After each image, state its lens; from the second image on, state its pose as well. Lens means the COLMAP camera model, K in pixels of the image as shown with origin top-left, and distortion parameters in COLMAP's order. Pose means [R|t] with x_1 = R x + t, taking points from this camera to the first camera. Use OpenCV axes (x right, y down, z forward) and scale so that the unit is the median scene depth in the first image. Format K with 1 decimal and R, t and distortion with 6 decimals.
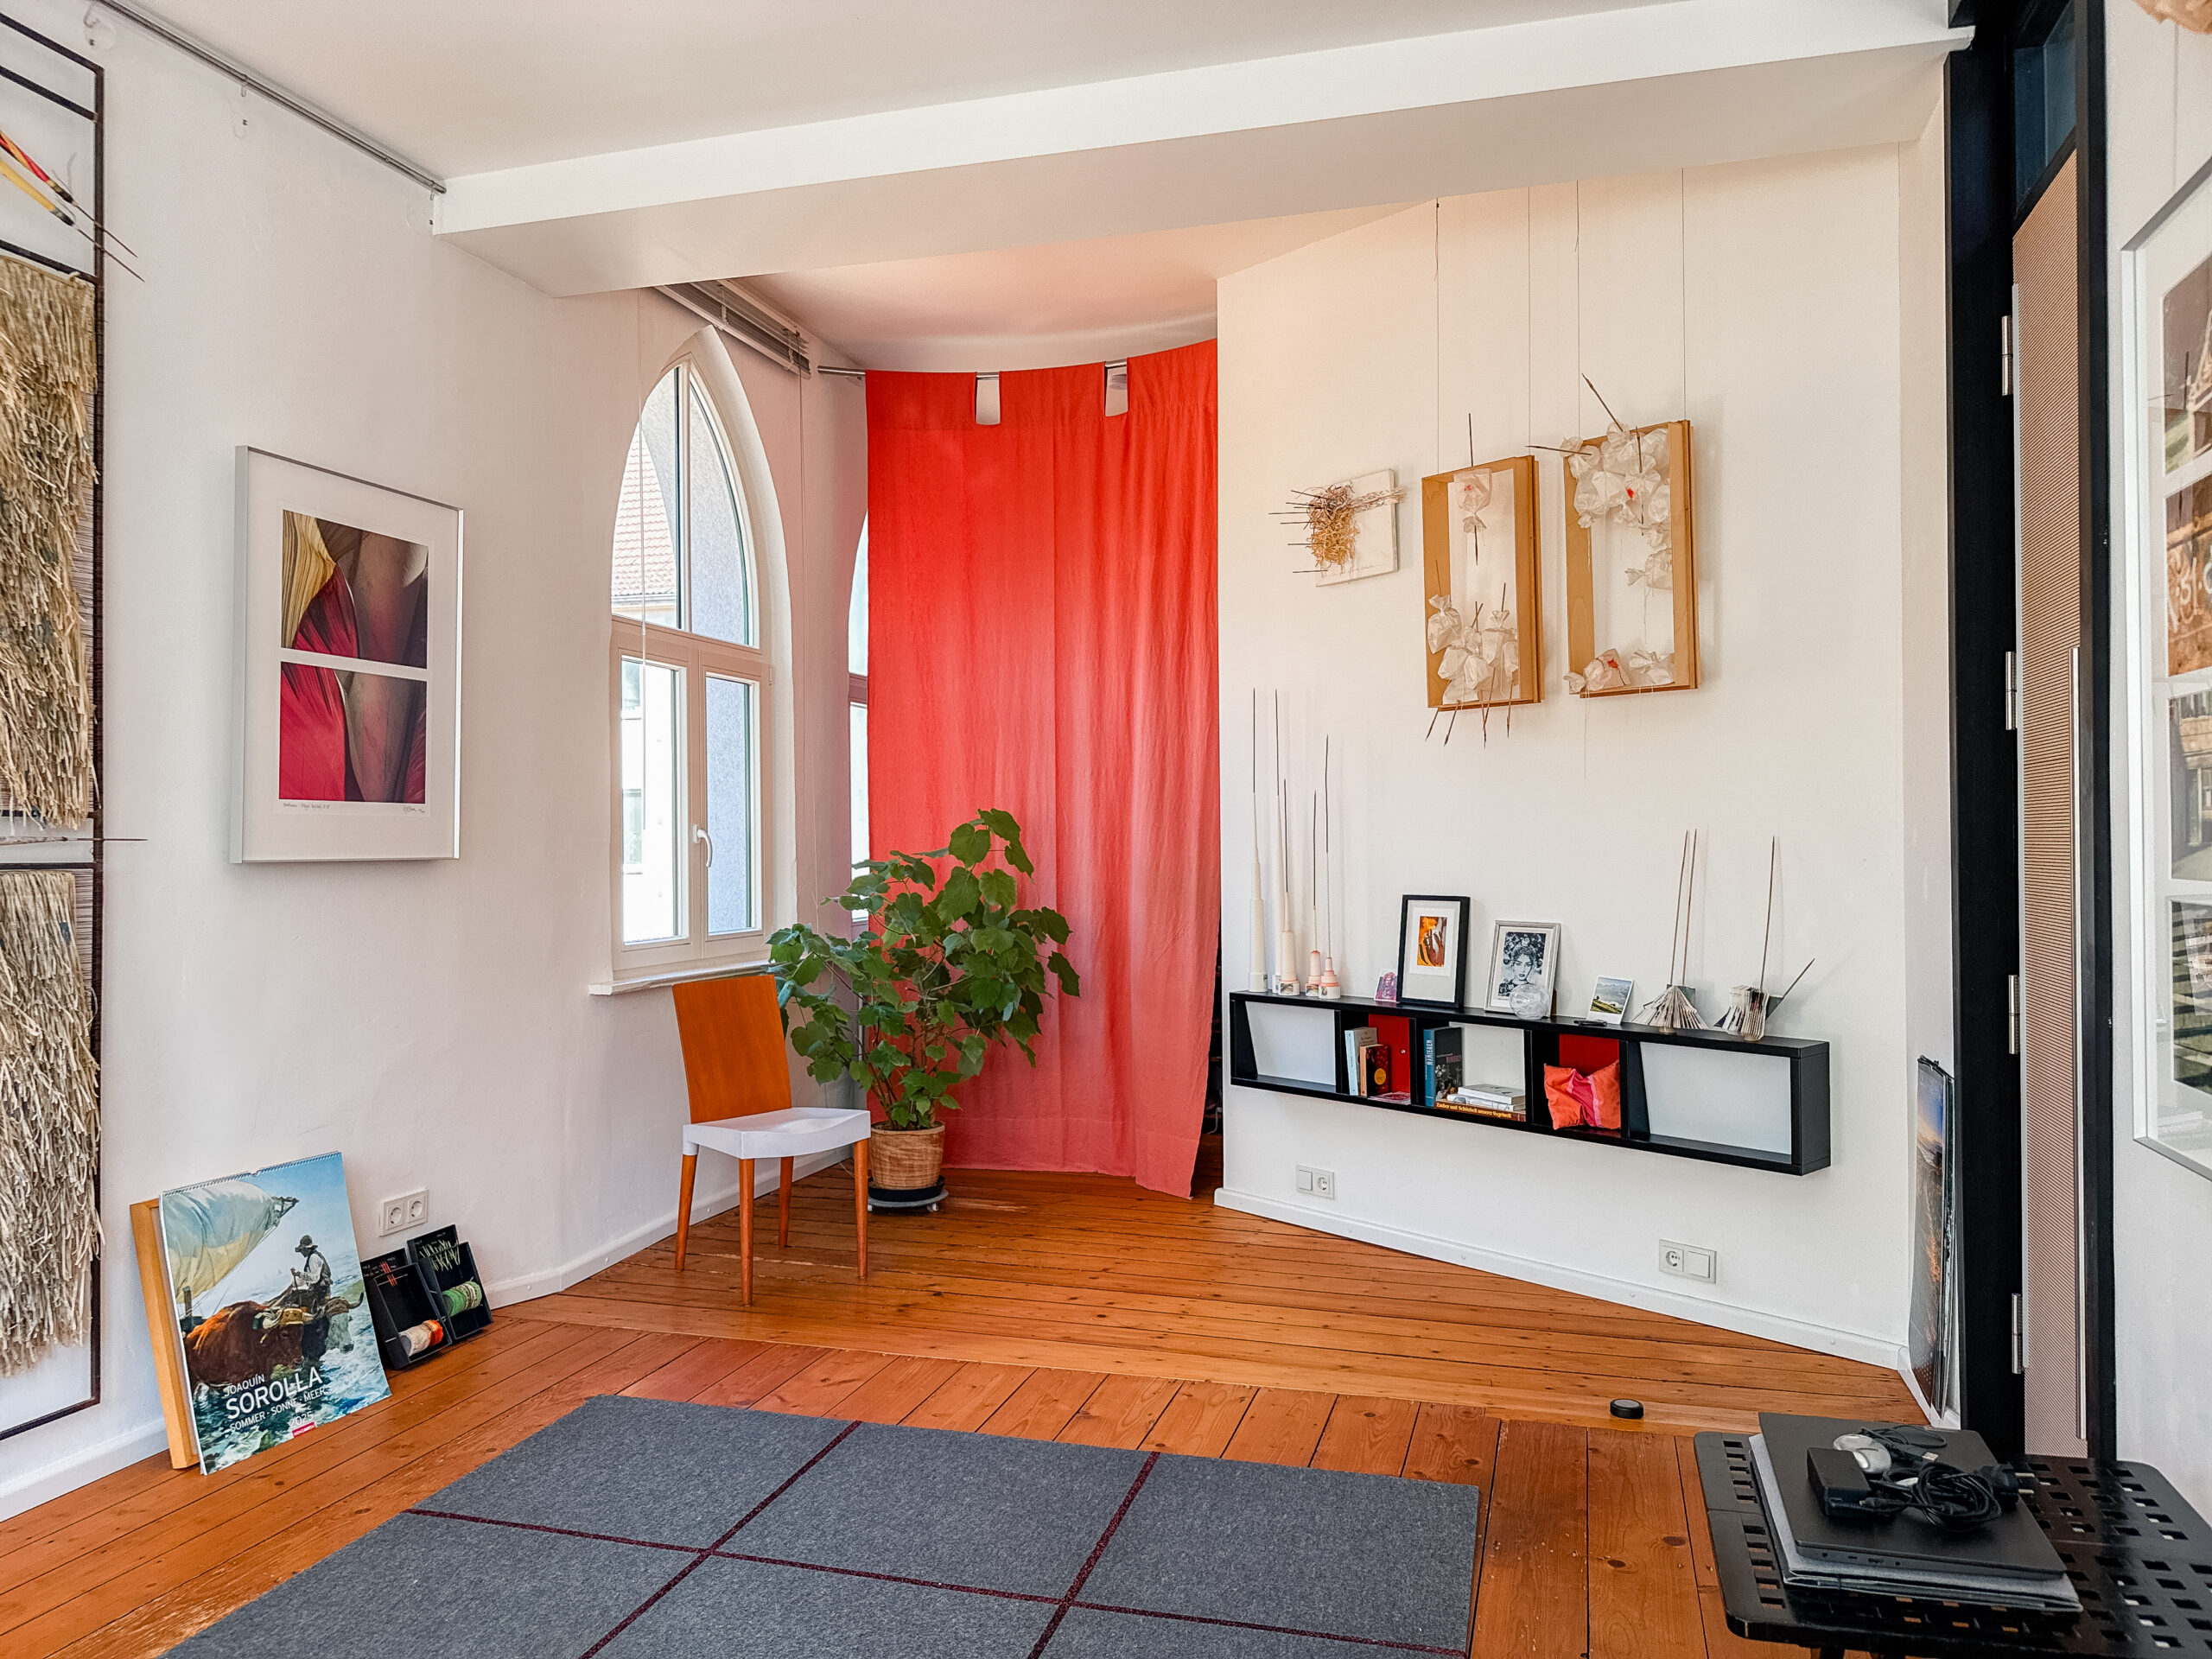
lens RADIAL K [[1577.5, 0, 1109.8], [0, 1577.5, 839.8], [0, 0, 1]] dist [0.098393, -0.119934]
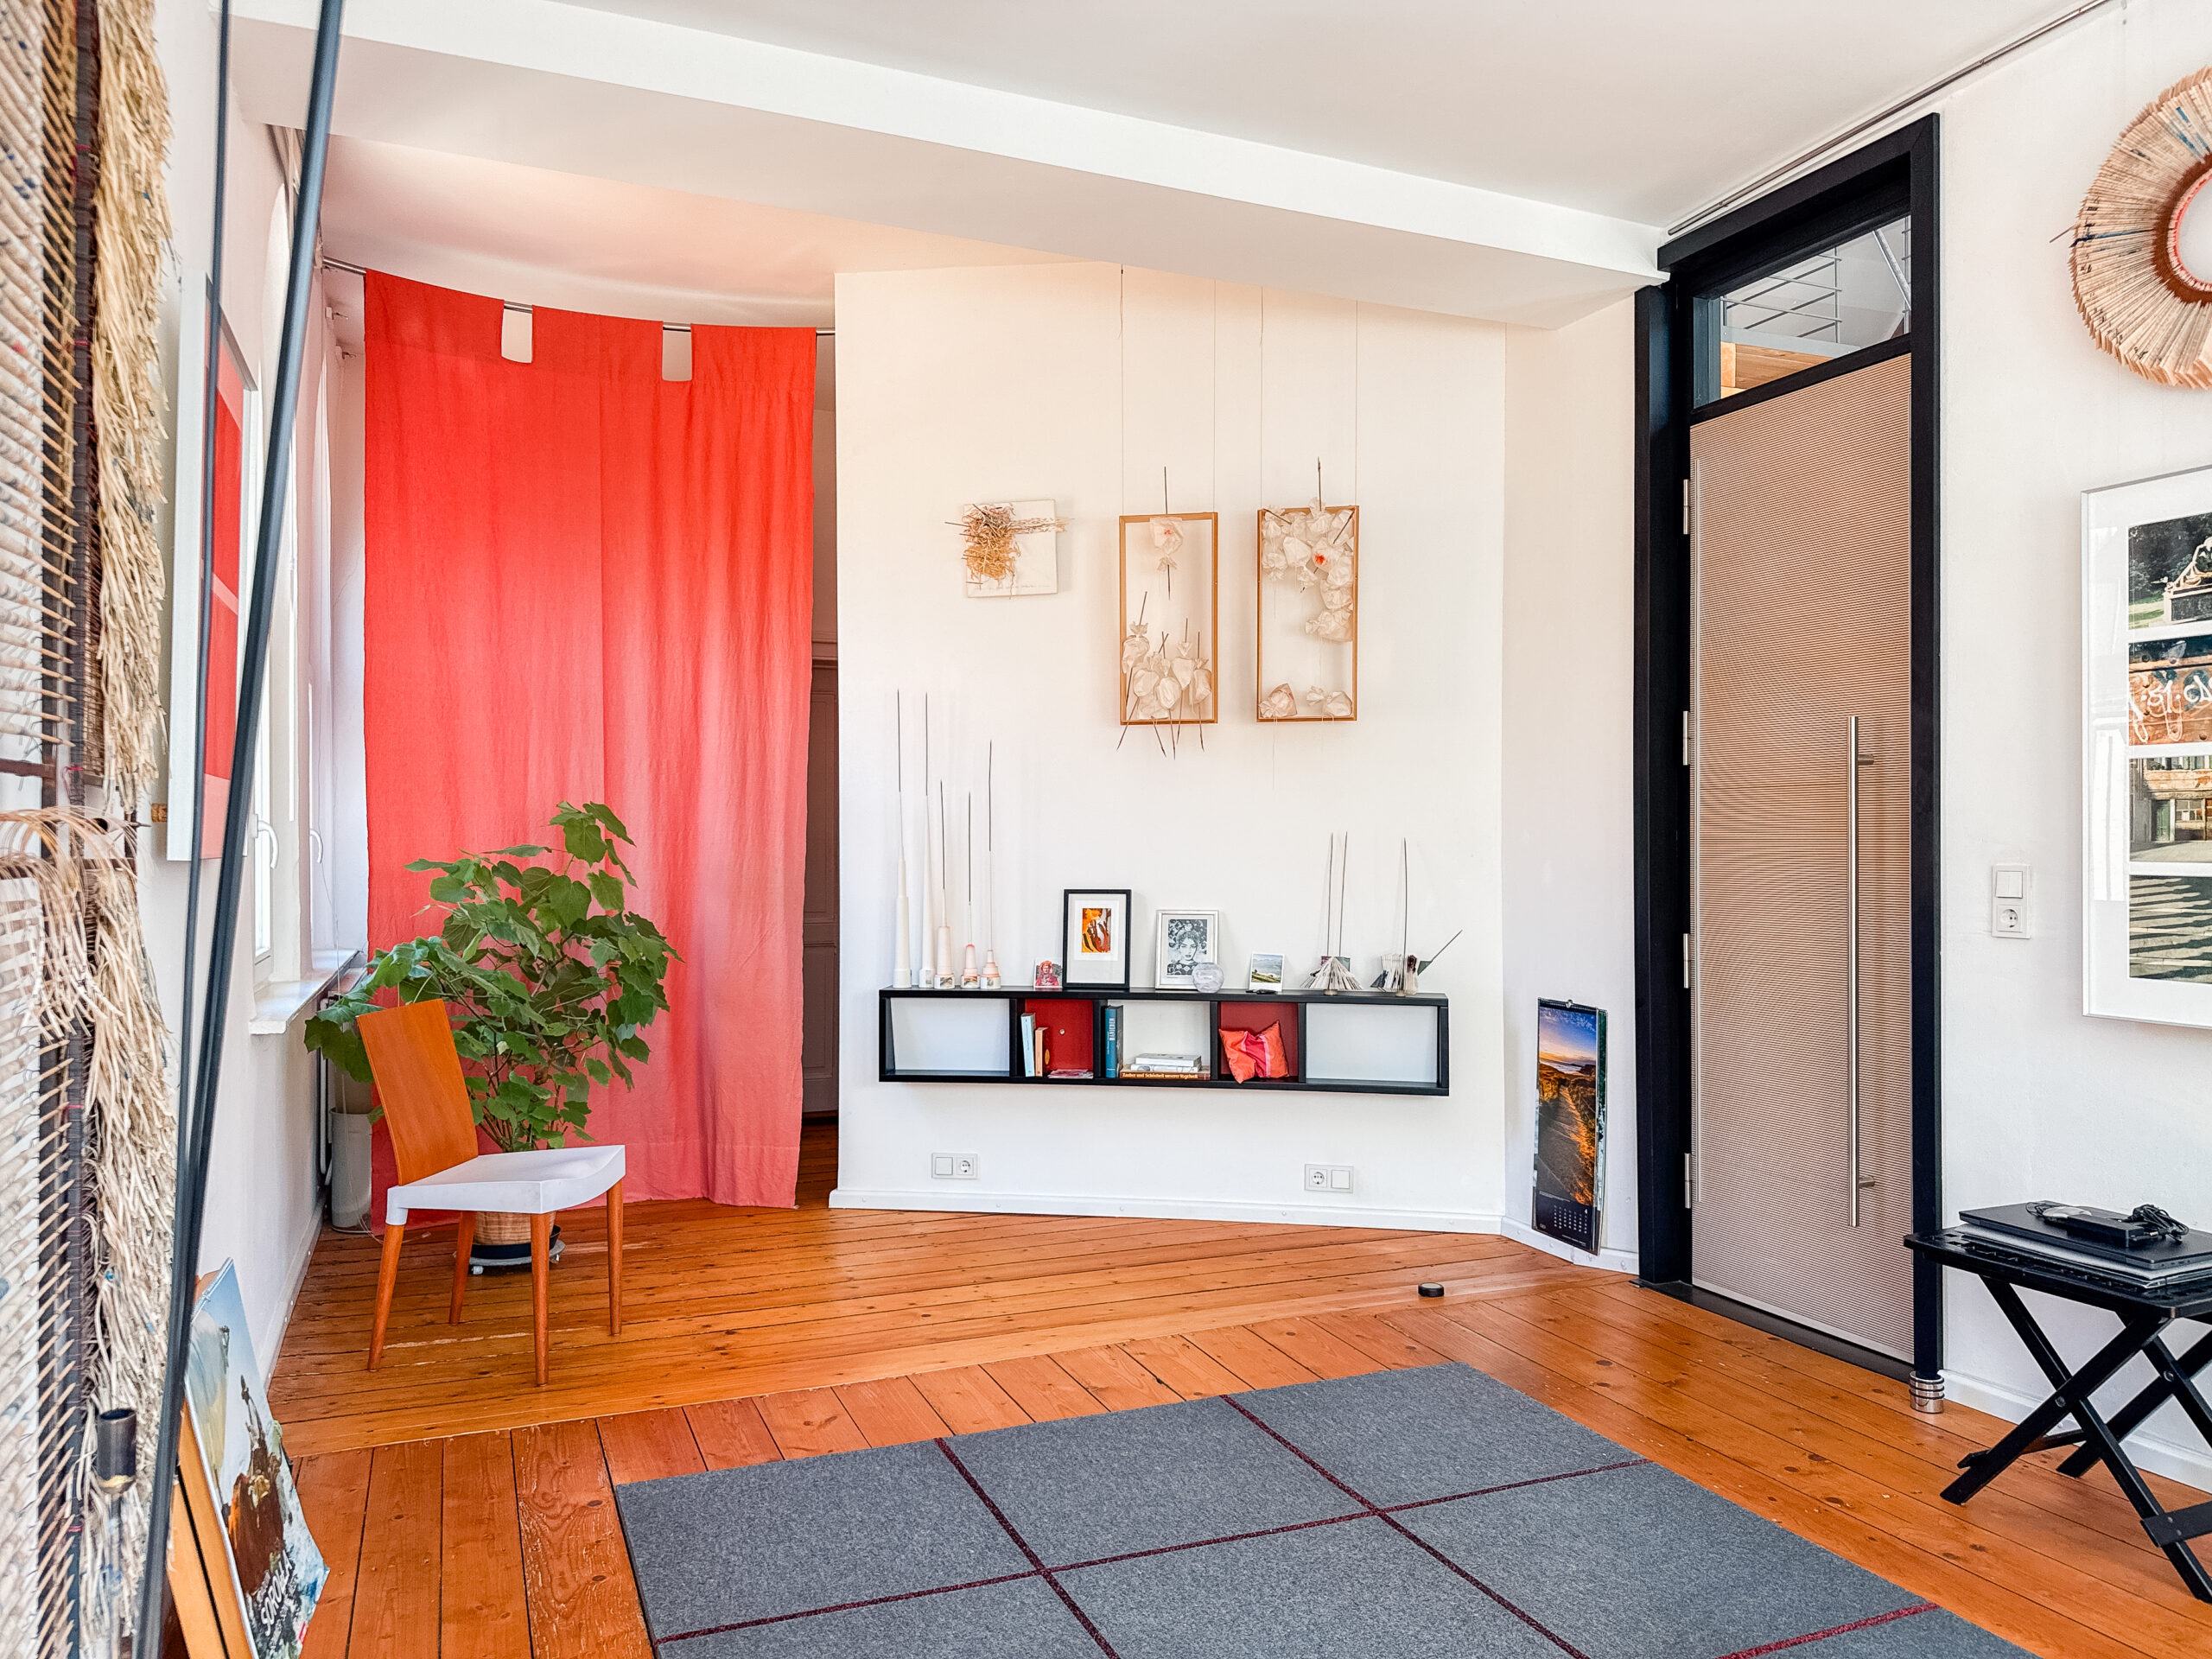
lens RADIAL K [[1546.9, 0, 1171.4], [0, 1546.9, 837.6], [0, 0, 1]] dist [0.182629, -0.358033]
pose [[0.765870, 0.009035, 0.642932, -0.465779], [-0.005193, 0.999956, -0.007866, 0.007336], [-0.642975, 0.002685, 0.765883, 0.133022]]
